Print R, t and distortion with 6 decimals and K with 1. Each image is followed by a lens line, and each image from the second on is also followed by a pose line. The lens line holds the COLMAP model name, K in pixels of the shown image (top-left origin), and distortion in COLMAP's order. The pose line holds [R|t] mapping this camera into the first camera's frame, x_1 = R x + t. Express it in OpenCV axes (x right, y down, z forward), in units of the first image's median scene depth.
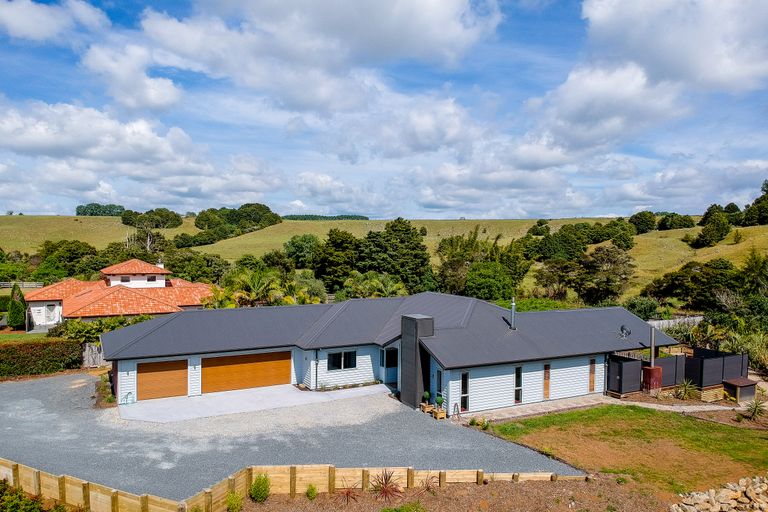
lens RADIAL K [[543.4, 0, 386.4], [0, 543.4, 236.9], [0, 0, 1]] dist [-0.001199, -0.007336]
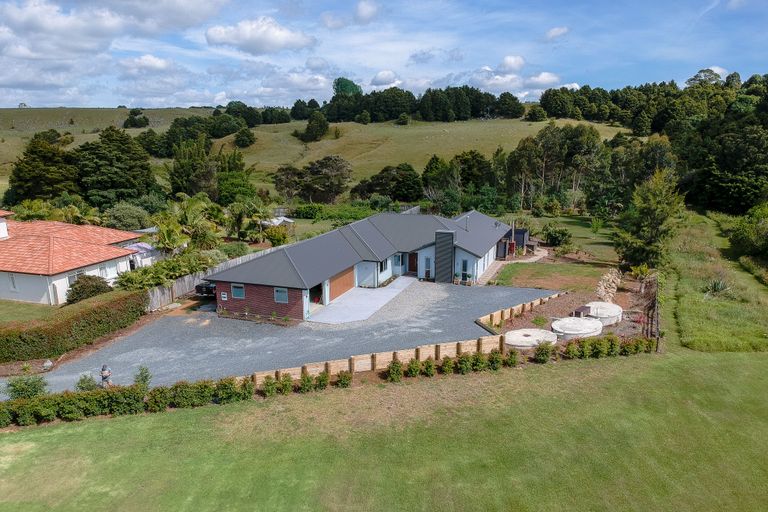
lens RADIAL K [[543.4, 0, 386.4], [0, 543.4, 236.9], [0, 0, 1]] dist [-0.001199, -0.007336]
pose [[0.754675, -0.127244, 0.643642, -1.055637], [-0.002915, 0.980353, 0.197229, -0.148437], [-0.656092, -0.150720, 0.739477, -0.103706]]
